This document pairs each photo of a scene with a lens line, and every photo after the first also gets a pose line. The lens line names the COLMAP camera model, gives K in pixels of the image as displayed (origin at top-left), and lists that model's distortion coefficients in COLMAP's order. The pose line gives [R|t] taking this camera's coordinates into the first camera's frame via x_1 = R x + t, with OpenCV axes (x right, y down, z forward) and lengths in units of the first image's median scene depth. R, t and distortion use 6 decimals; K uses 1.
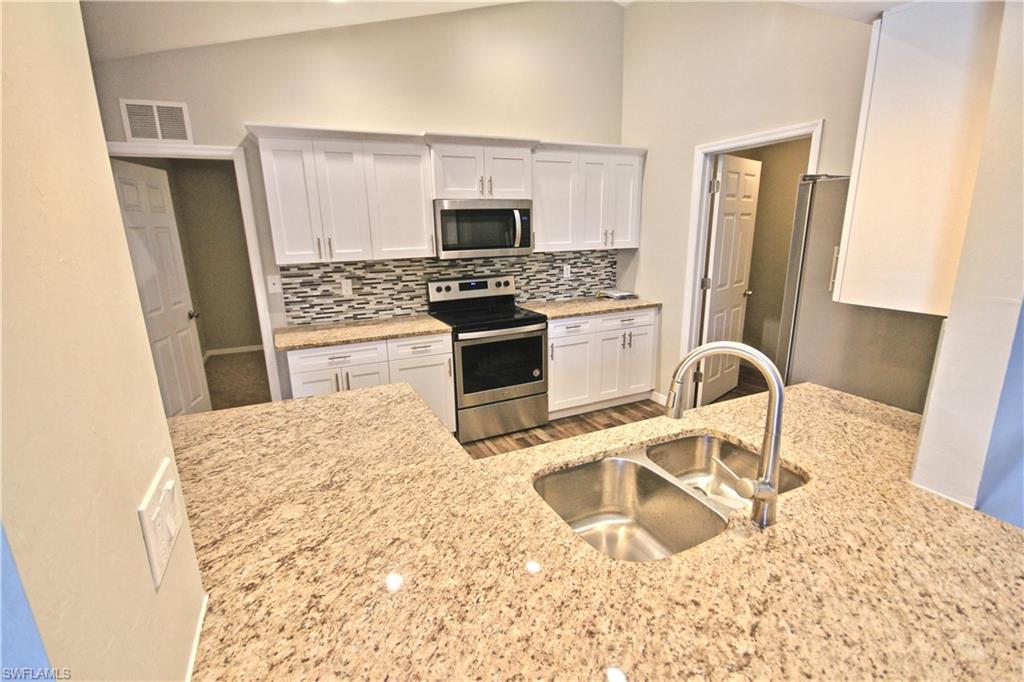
lens RADIAL K [[471.4, 0, 506.8], [0, 471.4, 345.6], [0, 0, 1]] dist [0.009585, -0.008385]
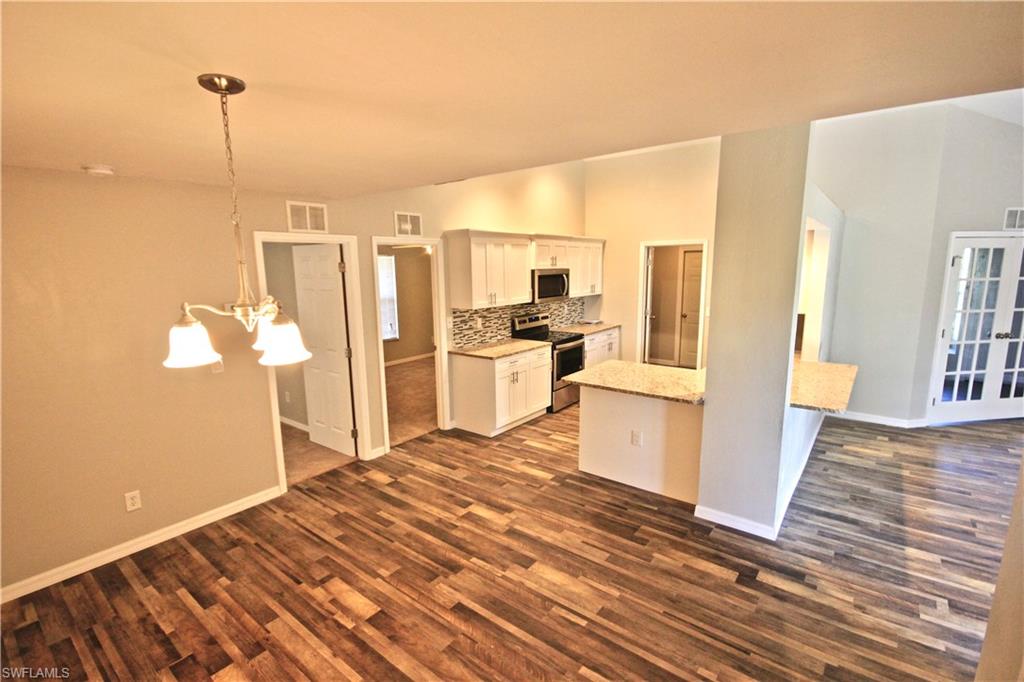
lens RADIAL K [[471.4, 0, 512.2], [0, 471.4, 350.0], [0, 0, 1]] dist [0.009585, -0.008385]
pose [[0.889381, -0.072120, 0.451442, -0.923131], [0.106065, 0.993086, -0.050306, 0.054537], [-0.444693, 0.092623, 0.890881, -0.424824]]
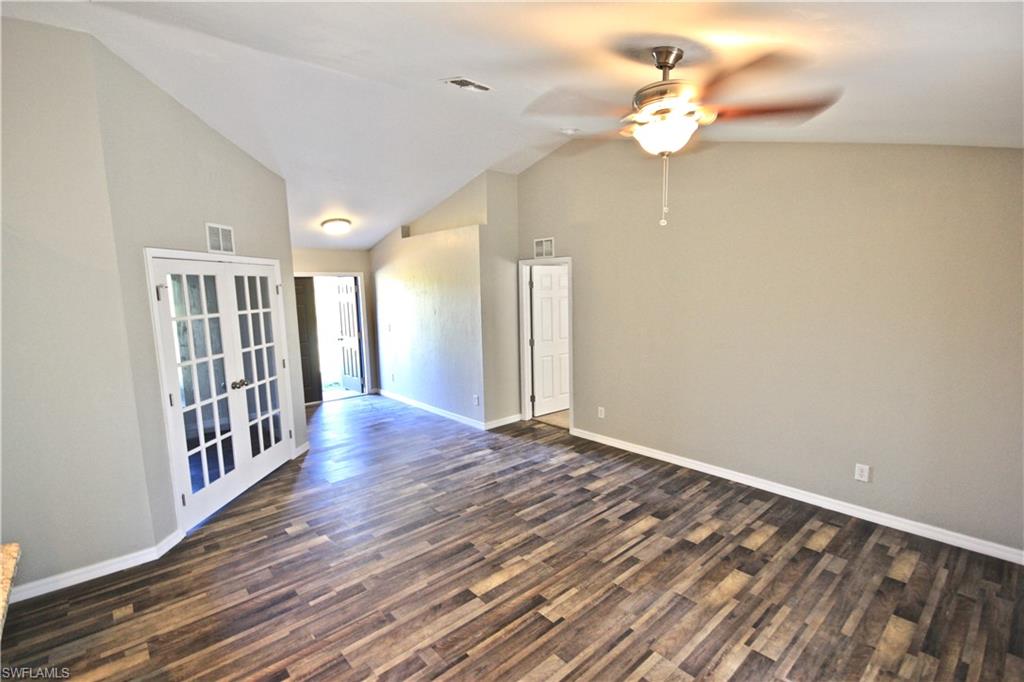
lens RADIAL K [[471.4, 0, 512.7], [0, 471.4, 343.5], [0, 0, 1]] dist [0.009585, -0.008385]
pose [[-0.294439, -0.087602, 0.951647, -0.243594], [0.261232, 0.950487, 0.168320, -0.013931], [-0.919273, 0.298161, -0.256976, -0.168992]]
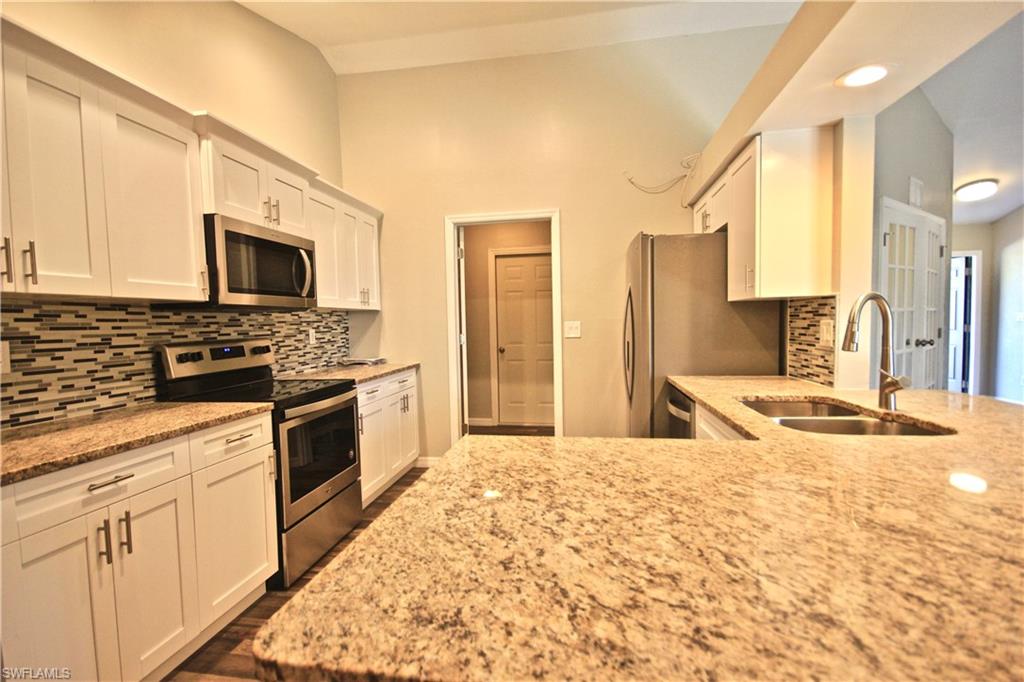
lens RADIAL K [[471.4, 0, 506.7], [0, 471.4, 348.7], [0, 0, 1]] dist [0.009585, -0.008385]
pose [[0.569025, -0.037946, 0.821444, -0.419411], [0.210780, 0.972292, -0.101096, 0.021277], [-0.794847, 0.230670, 0.561257, 0.318149]]
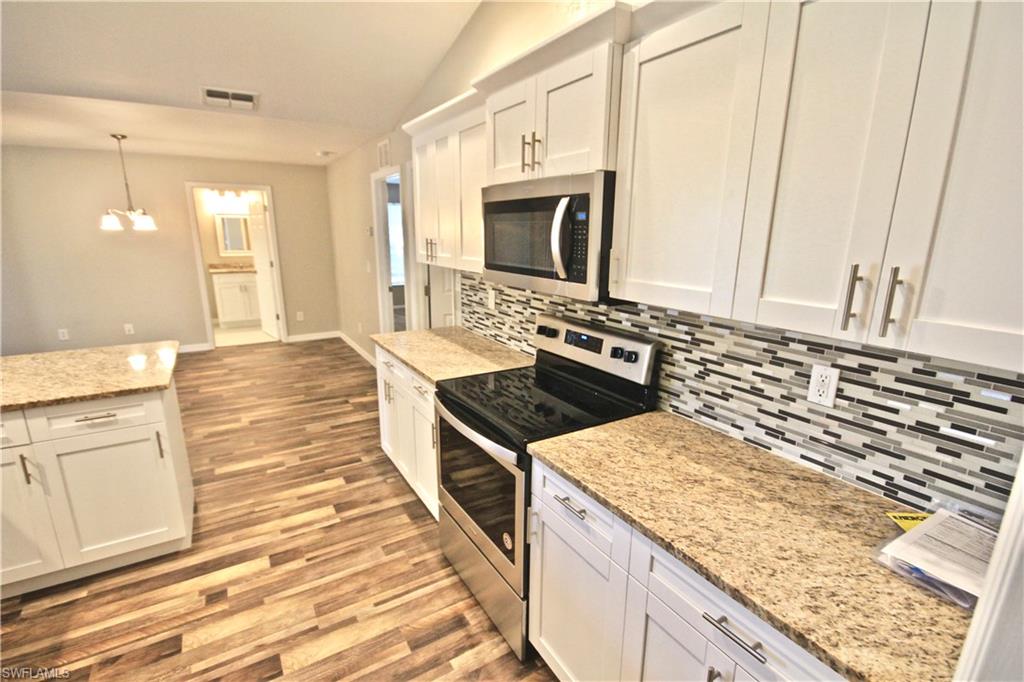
lens RADIAL K [[471.4, 0, 509.5], [0, 471.4, 348.4], [0, 0, 1]] dist [0.009585, -0.008385]
pose [[0.115721, 0.270403, -0.955767, 0.463638], [-0.249609, 0.939270, 0.235514, -0.237141], [0.961407, 0.211314, 0.176189, 0.868674]]
